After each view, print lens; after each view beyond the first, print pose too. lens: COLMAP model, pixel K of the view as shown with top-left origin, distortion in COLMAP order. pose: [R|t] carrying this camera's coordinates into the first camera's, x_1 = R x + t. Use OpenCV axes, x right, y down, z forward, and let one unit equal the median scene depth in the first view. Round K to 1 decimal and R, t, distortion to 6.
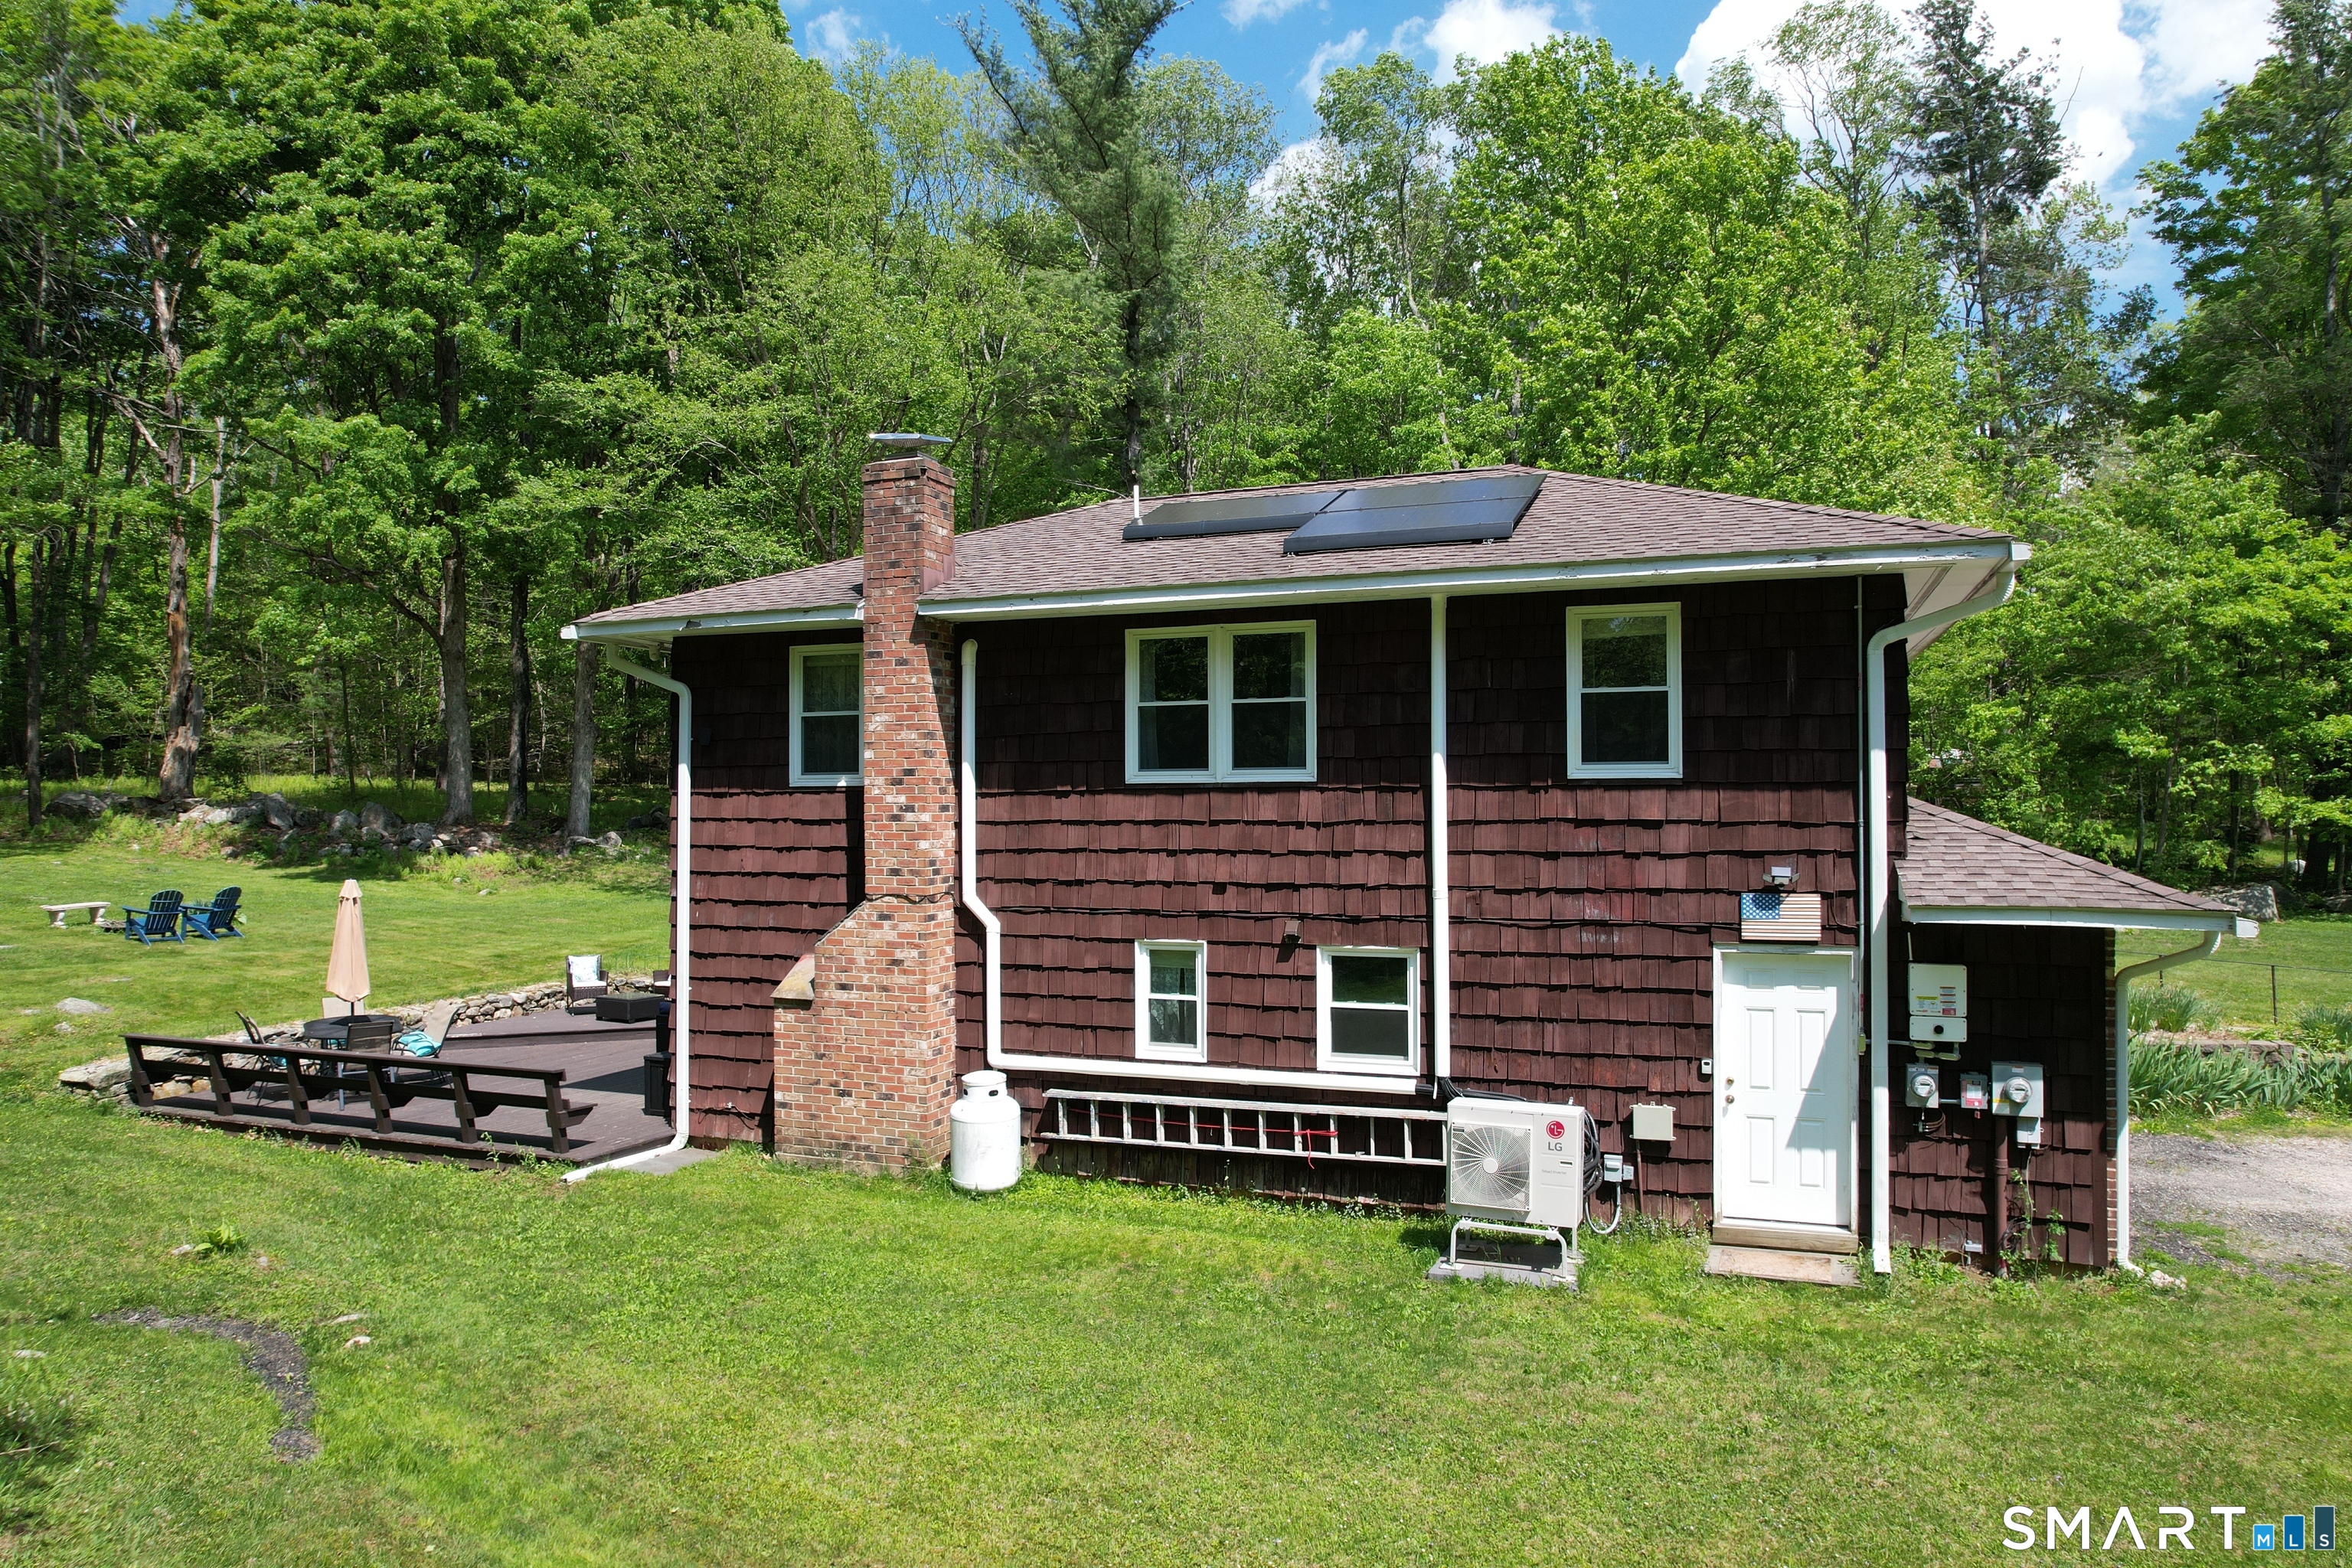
lens RADIAL K [[1457.9, 0, 1176.0], [0, 1457.9, 784.0], [0, 0, 1]] dist [-0.031182, -0.000820]
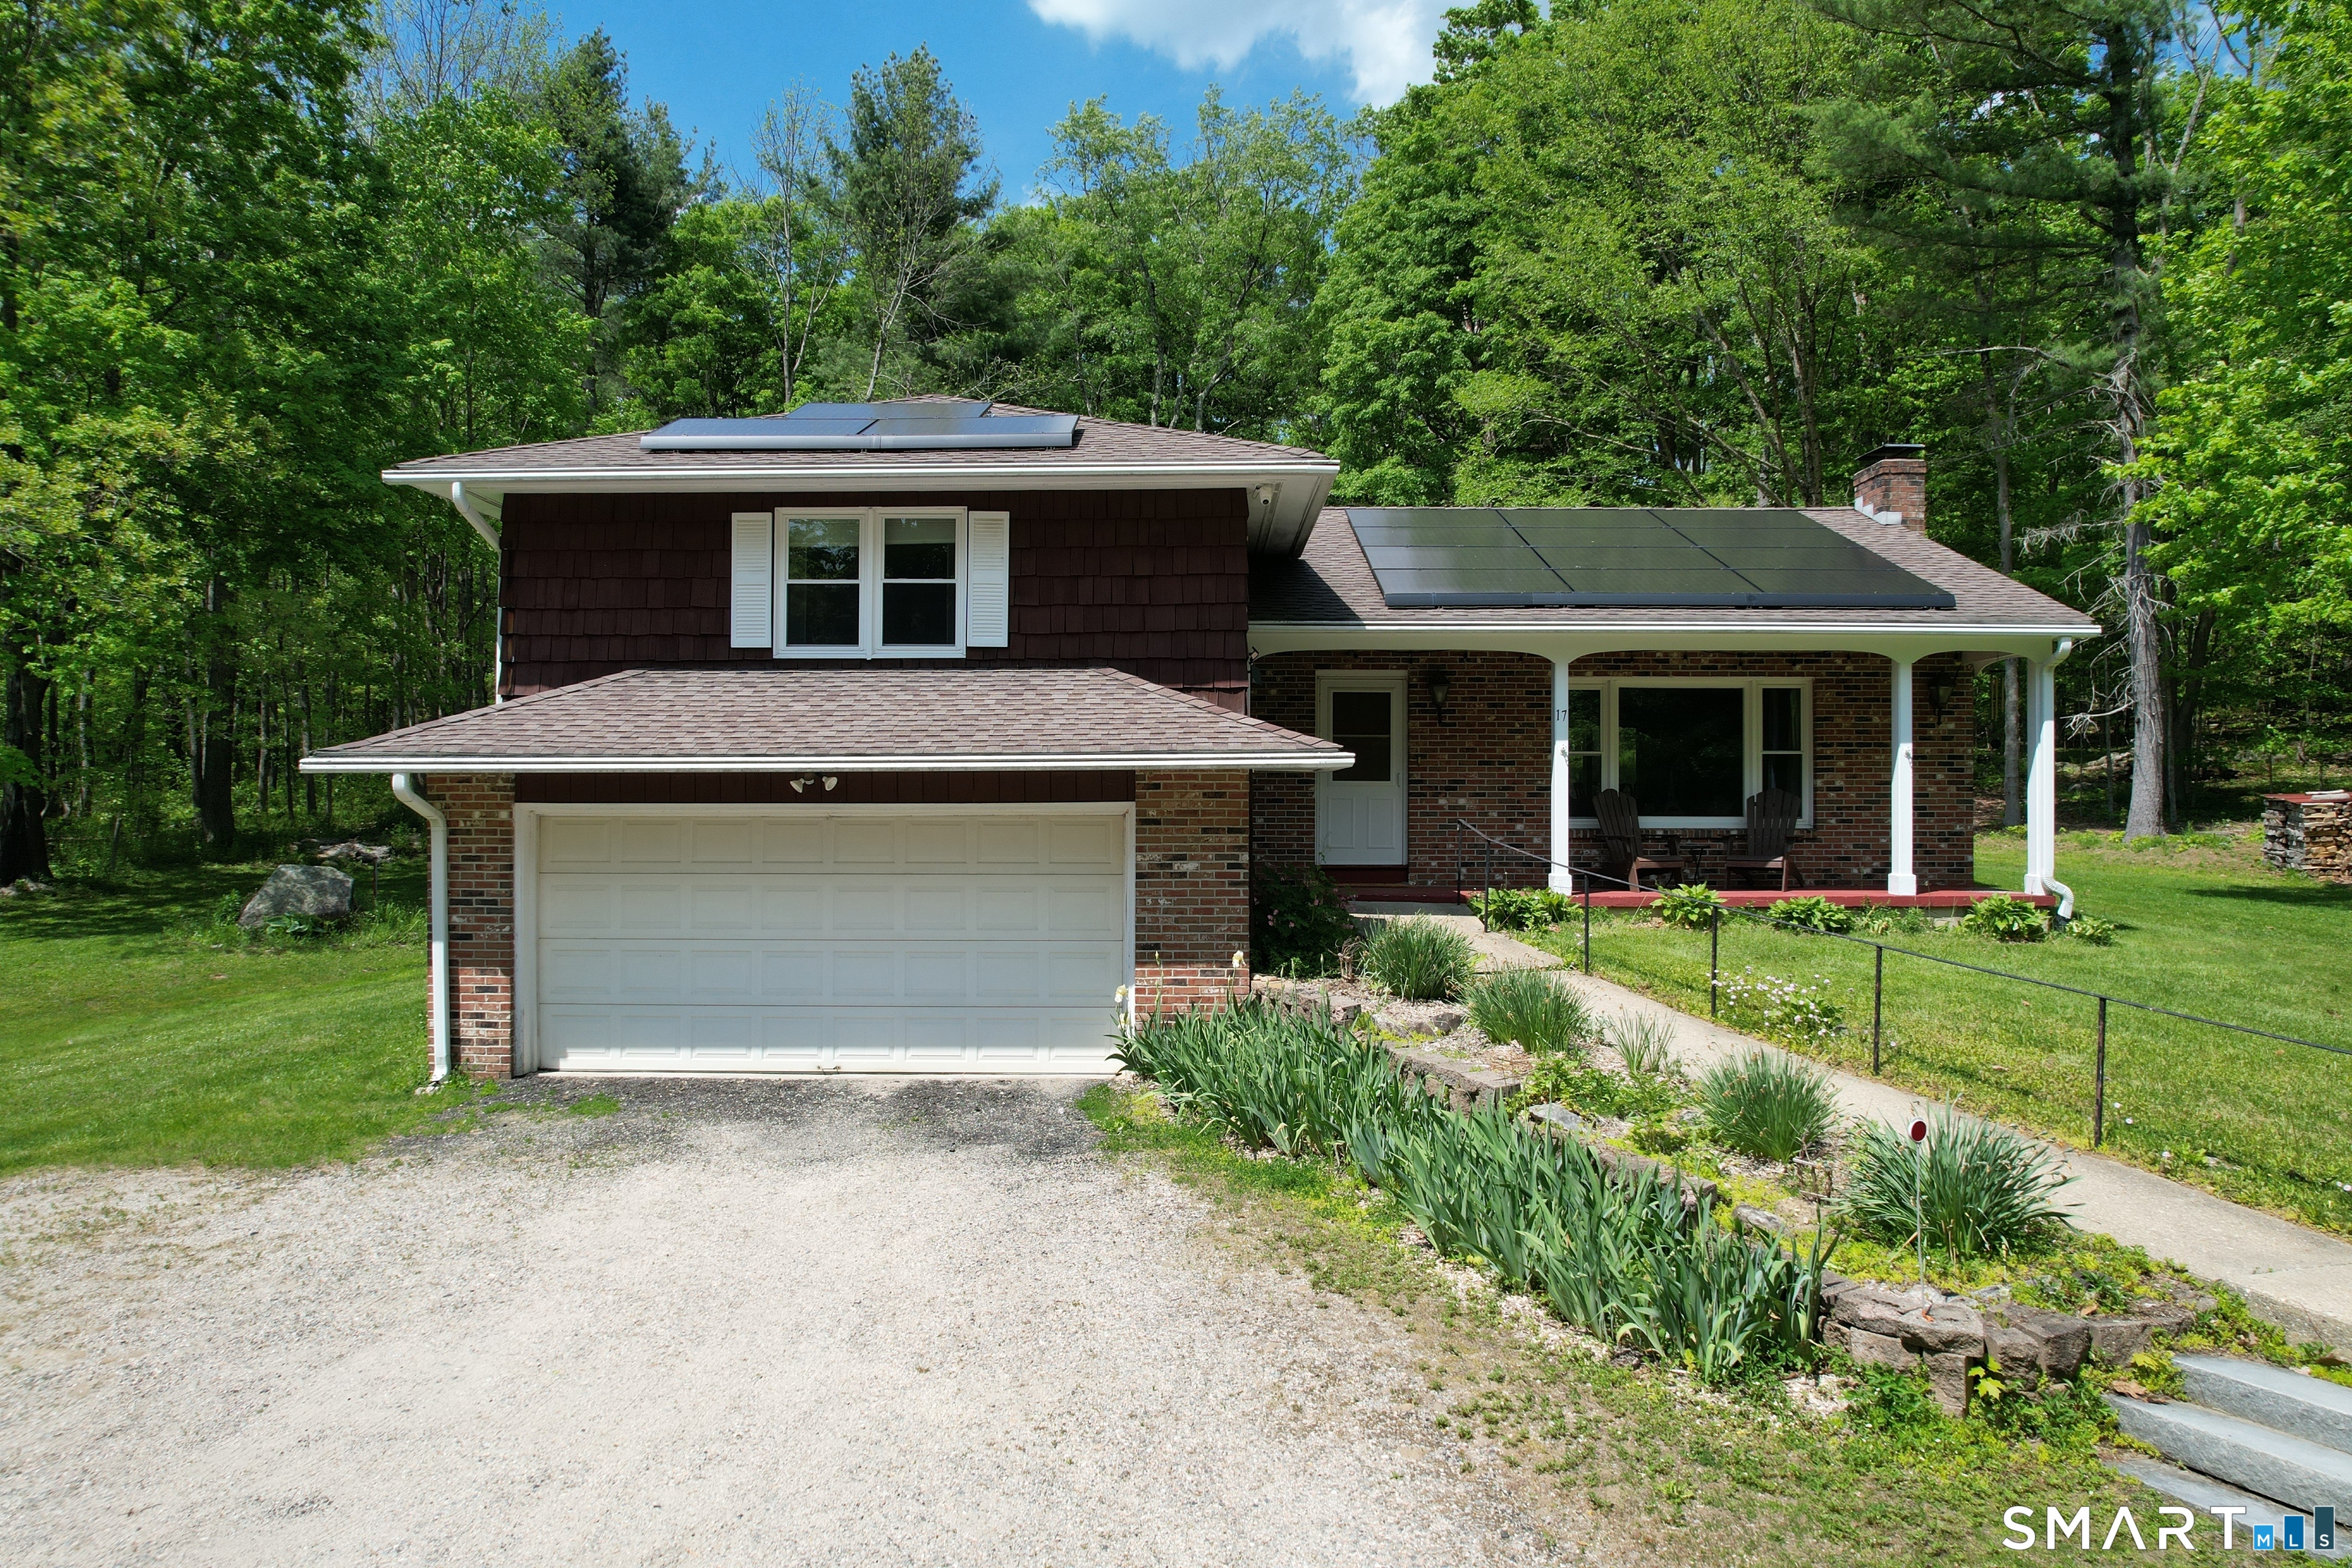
lens RADIAL K [[1501.6, 0, 1176.0], [0, 1501.6, 784.0], [0, 0, 1]] dist [-0.078382, 0.077483]
pose [[0.345729, -0.004287, -0.938325, 1.914975], [-0.003527, 0.999977, -0.005869, 0.164864], [0.938328, 0.005338, 0.345706, 1.481689]]
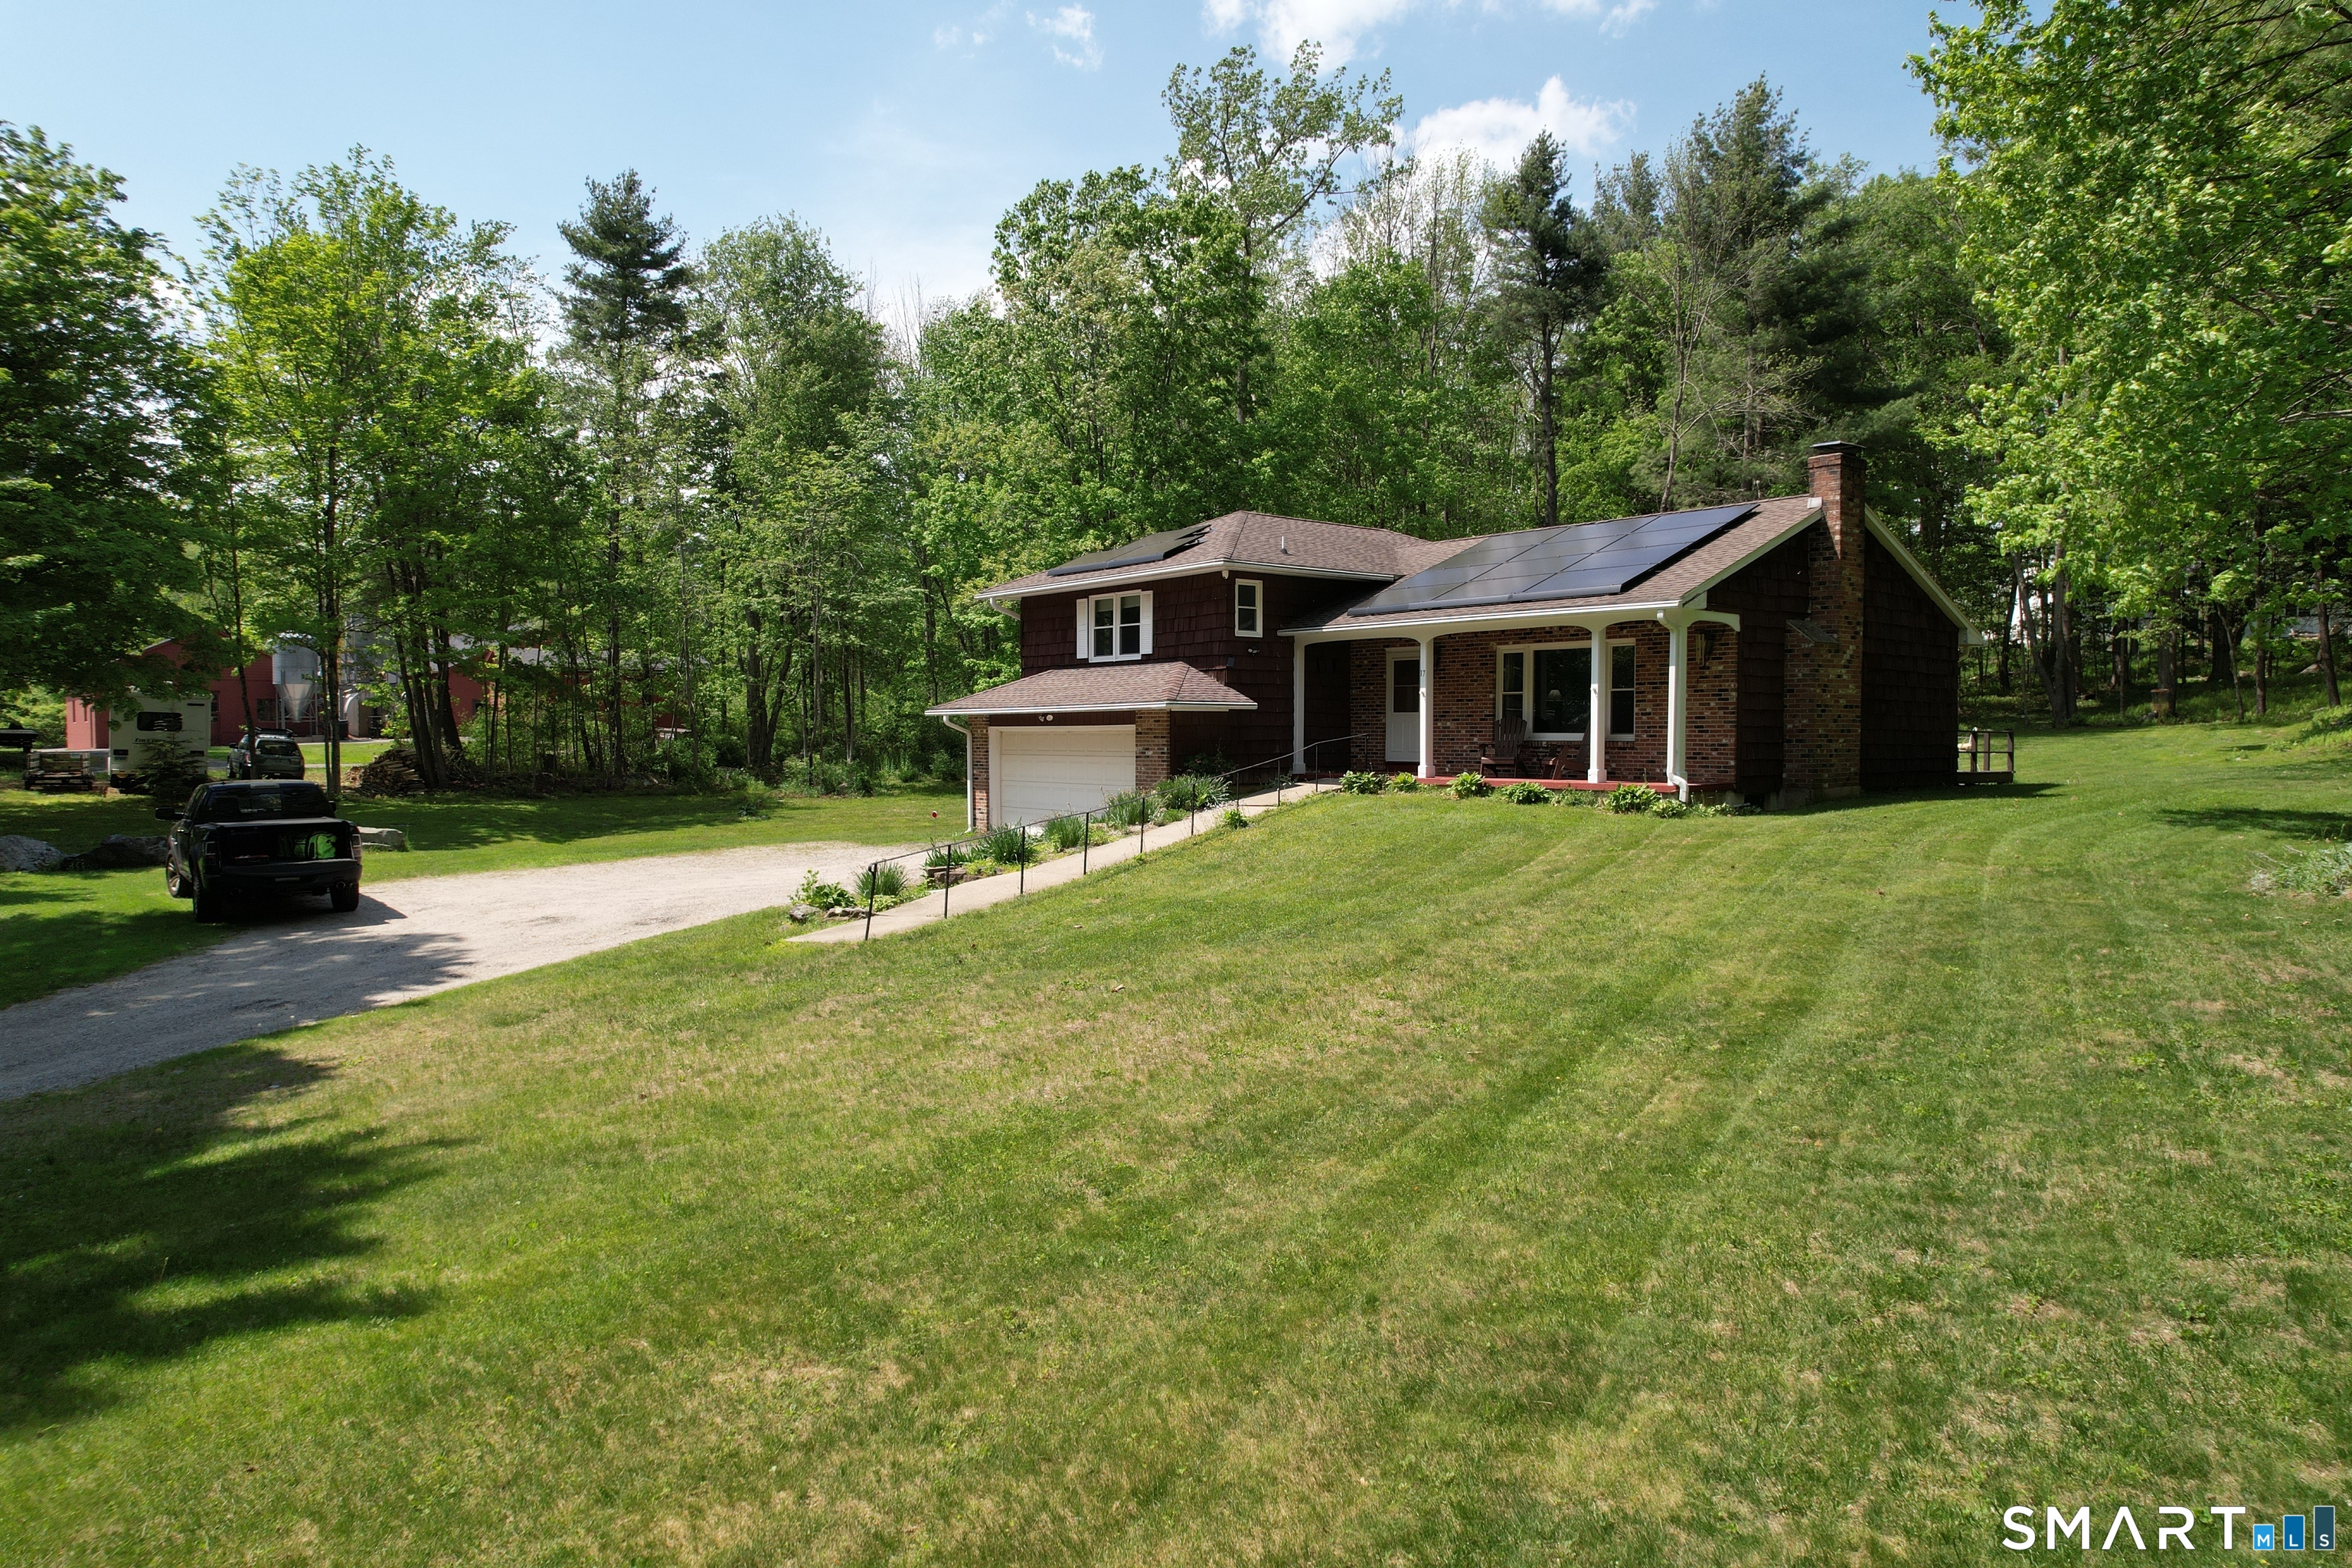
lens RADIAL K [[1501.6, 0, 1176.0], [0, 1501.6, 784.0], [0, 0, 1]] dist [-0.078382, 0.077483]
pose [[-0.509047, 0.031946, -0.860146, 3.521421], [0.000955, 0.999331, 0.036550, 0.187433], [0.860738, 0.017784, -0.508737, 4.011652]]
